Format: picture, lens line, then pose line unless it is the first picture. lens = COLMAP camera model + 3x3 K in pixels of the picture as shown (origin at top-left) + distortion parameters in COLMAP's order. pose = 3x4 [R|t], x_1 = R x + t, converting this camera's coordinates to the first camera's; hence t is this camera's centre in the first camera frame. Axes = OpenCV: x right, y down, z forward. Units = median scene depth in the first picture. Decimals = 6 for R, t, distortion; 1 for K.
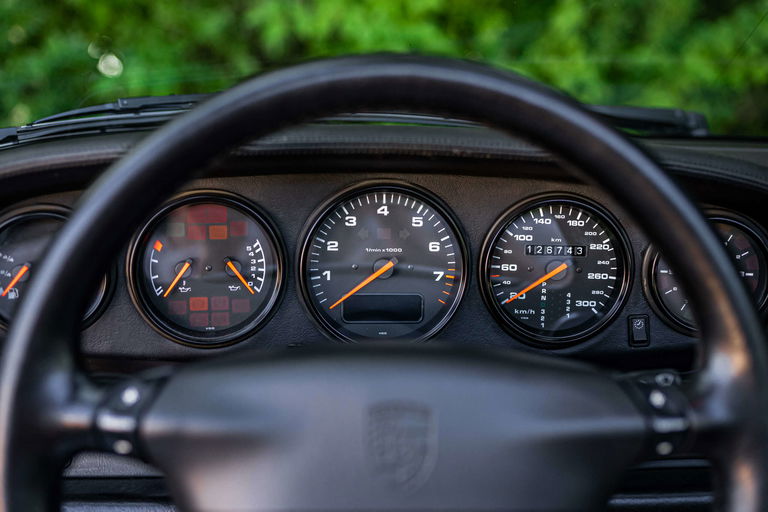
lens RADIAL K [[781.4, 0, 378.3], [0, 781.4, 258.8], [0, 0, 1]] dist [-0.062882, 0.095706]
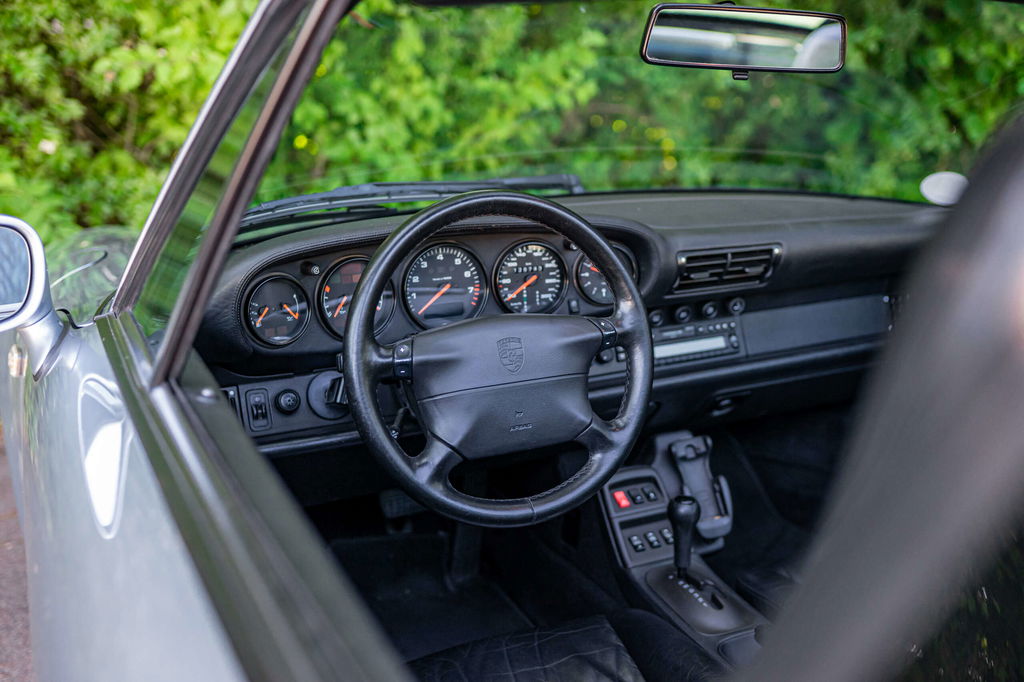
lens RADIAL K [[997.1, 0, 513.7], [0, 997.1, 342.1], [0, 0, 1]] dist [-0.058851, 0.083528]
pose [[0.920549, -0.126205, 0.369677, -0.718526], [0.108028, 0.991711, 0.069558, -0.008284], [-0.375392, -0.024097, 0.926553, -1.219705]]
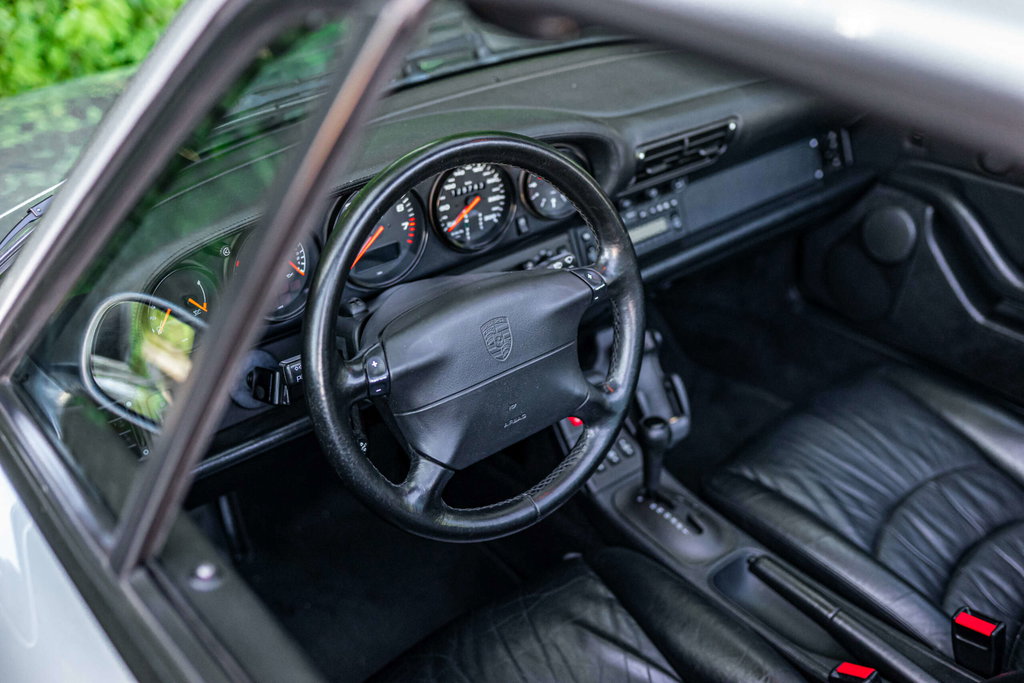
lens RADIAL K [[997.1, 0, 513.7], [0, 997.1, 342.6], [0, 0, 1]] dist [-0.058851, 0.083528]
pose [[0.805238, -0.329287, 0.493114, -0.775852], [0.159107, 0.921119, 0.355281, -0.419734], [-0.571207, -0.207628, 0.794112, -0.679808]]
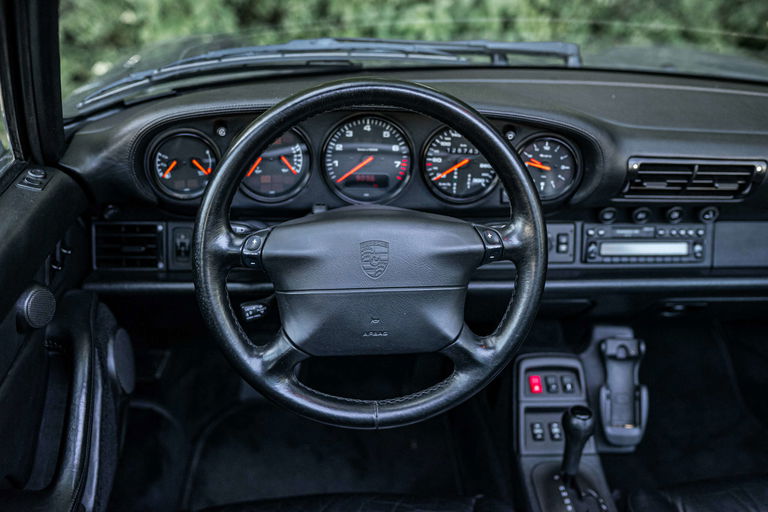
lens RADIAL K [[747.8, 0, 385.2], [0, 747.8, 256.8], [0, 0, 1]] dist [-0.058851, 0.083528]
pose [[0.999169, 0.008478, 0.039859, -0.018567], [-0.018083, 0.968791, 0.247219, -0.198908], [-0.036519, -0.247734, 0.968140, -0.729765]]
